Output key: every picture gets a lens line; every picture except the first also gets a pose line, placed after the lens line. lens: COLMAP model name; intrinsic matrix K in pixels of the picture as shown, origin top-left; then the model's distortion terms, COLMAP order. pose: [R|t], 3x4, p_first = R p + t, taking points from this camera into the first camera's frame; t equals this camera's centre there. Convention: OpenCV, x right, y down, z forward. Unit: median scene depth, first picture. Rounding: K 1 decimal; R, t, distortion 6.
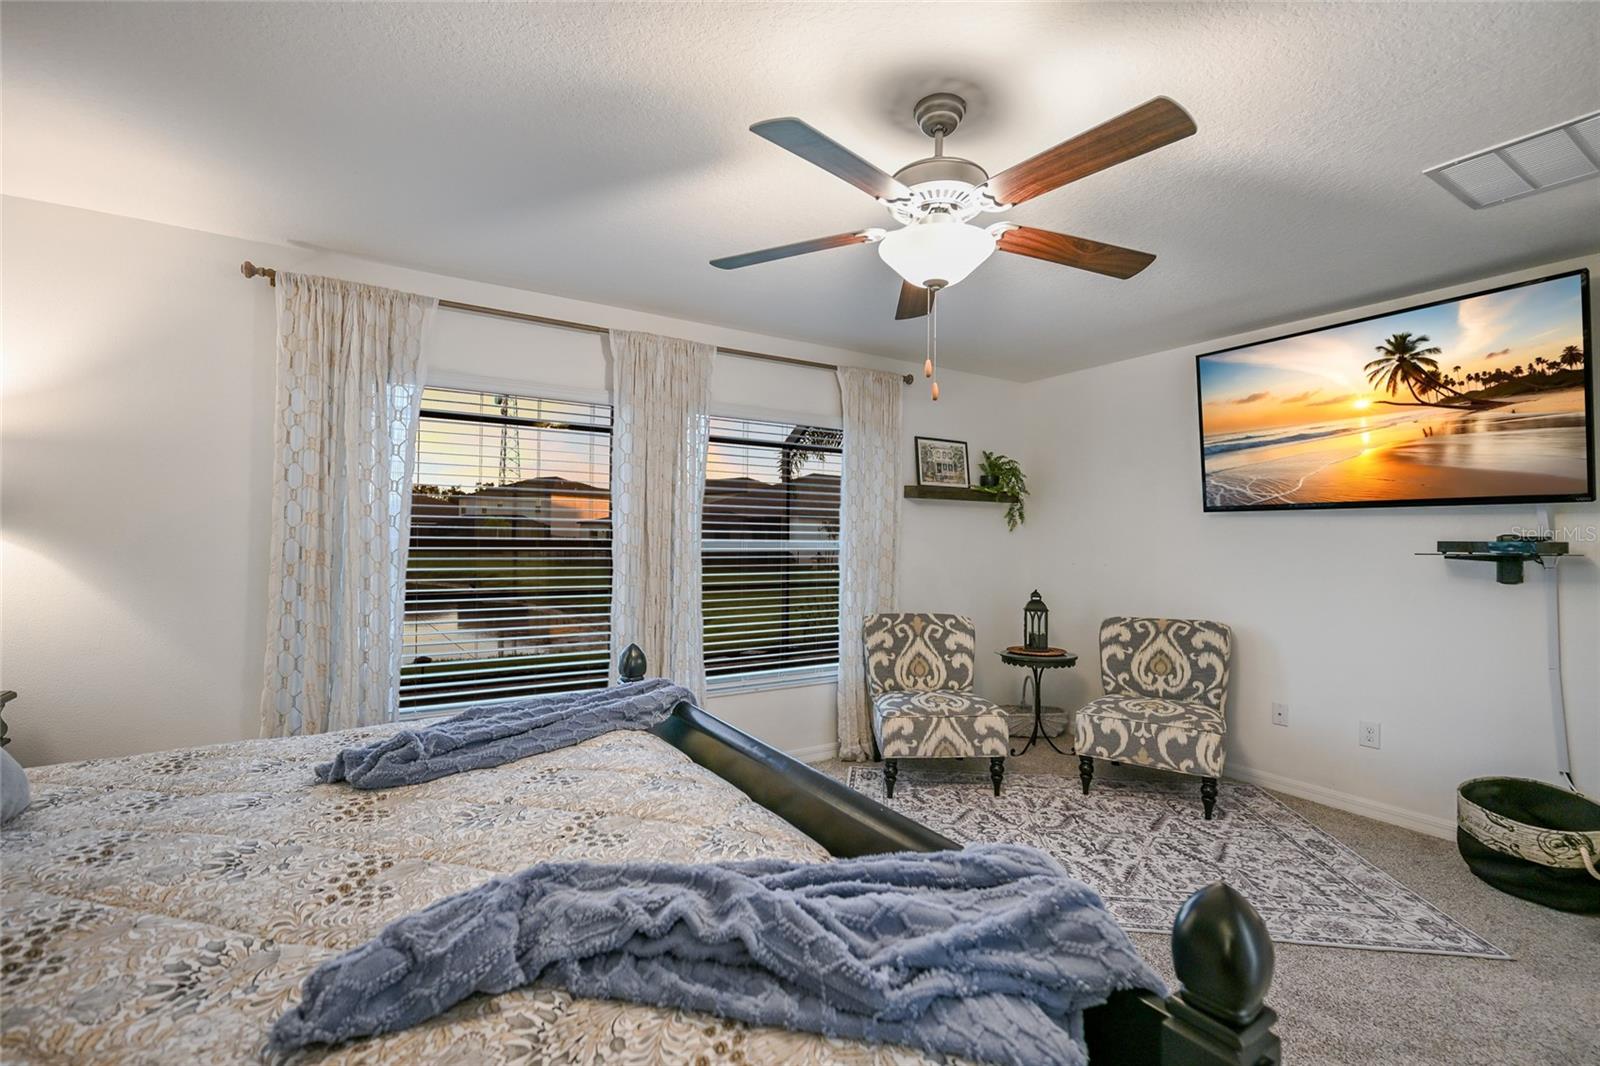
lens RADIAL K [[699.6, 0, 794.7], [0, 699.6, 542.5], [0, 0, 1]] dist [-0.014199, -0.000279]
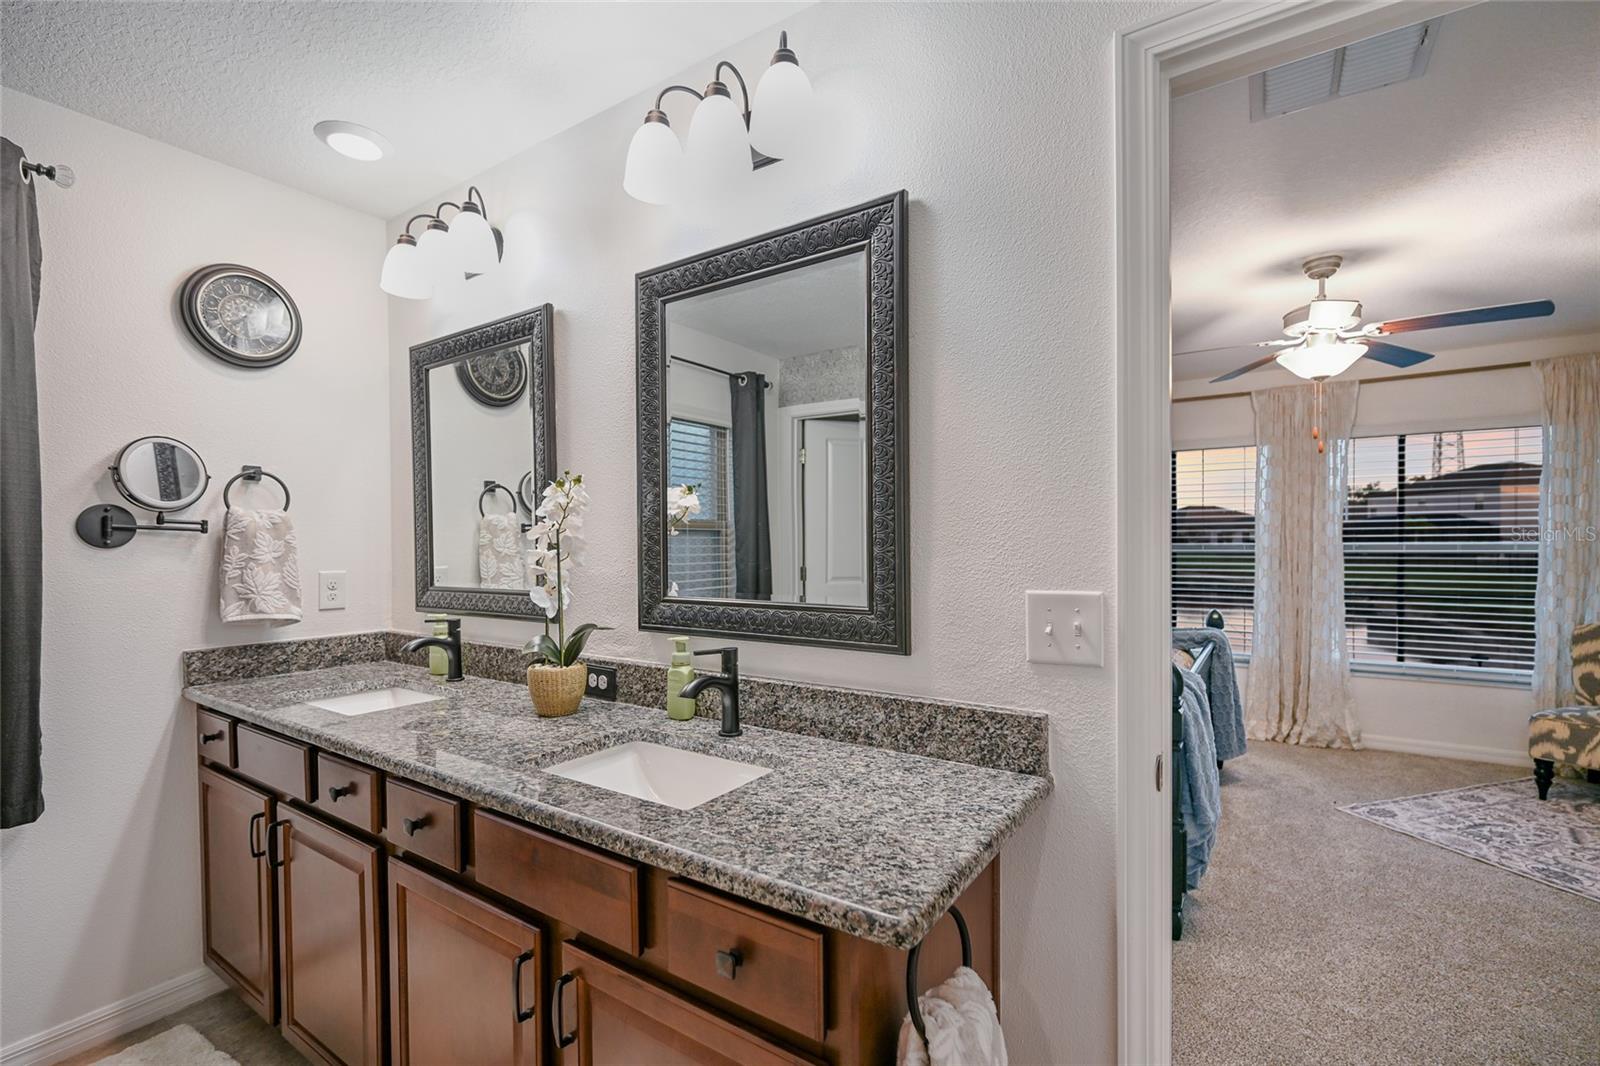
lens RADIAL K [[699.6, 0, 794.7], [0, 699.6, 542.5], [0, 0, 1]] dist [-0.014199, -0.000279]
pose [[0.404295, -0.010002, -0.914574, 0.603673], [0.001722, 0.999947, -0.010174, 0.006034], [0.914627, 0.002539, 0.404291, -0.372113]]
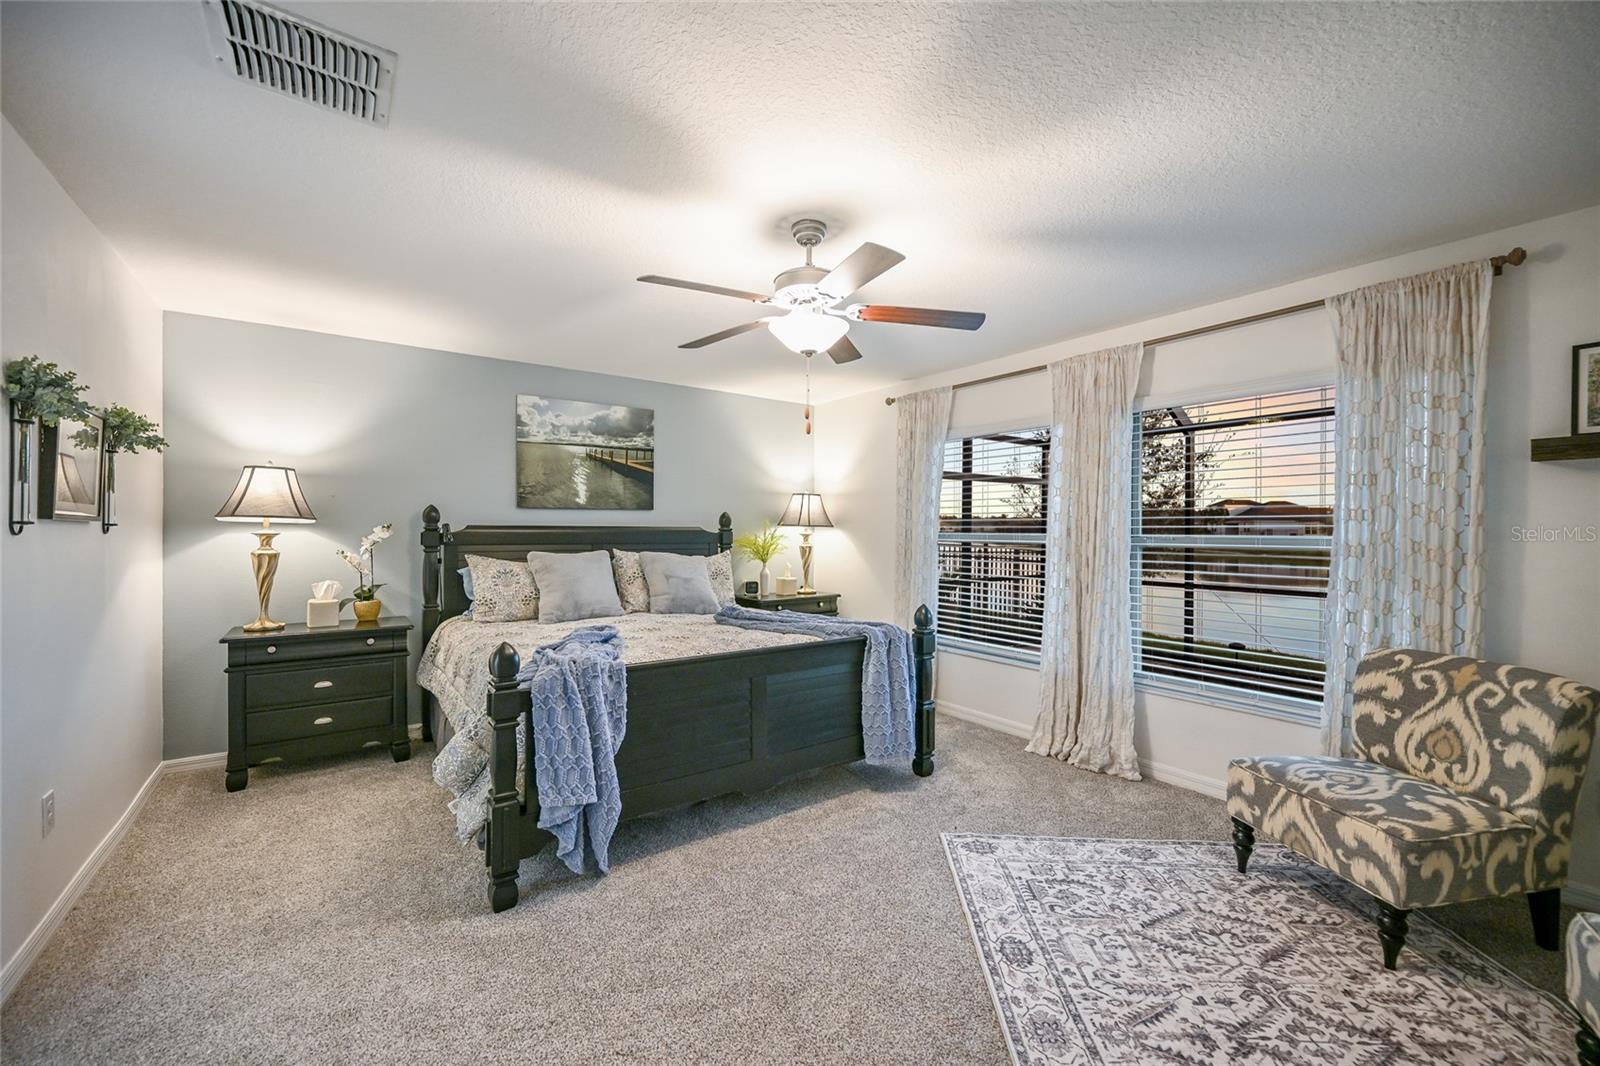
lens RADIAL K [[641.5, 0, 815.7], [0, 641.5, 528.0], [0, 0, 1]] dist [-0.007148, 0.000019]
pose [[0.086012, -0.010689, -0.996237, 0.796402], [-0.011806, 0.999861, -0.011747, 0.002714], [0.996224, 0.012772, 0.085874, 0.470121]]
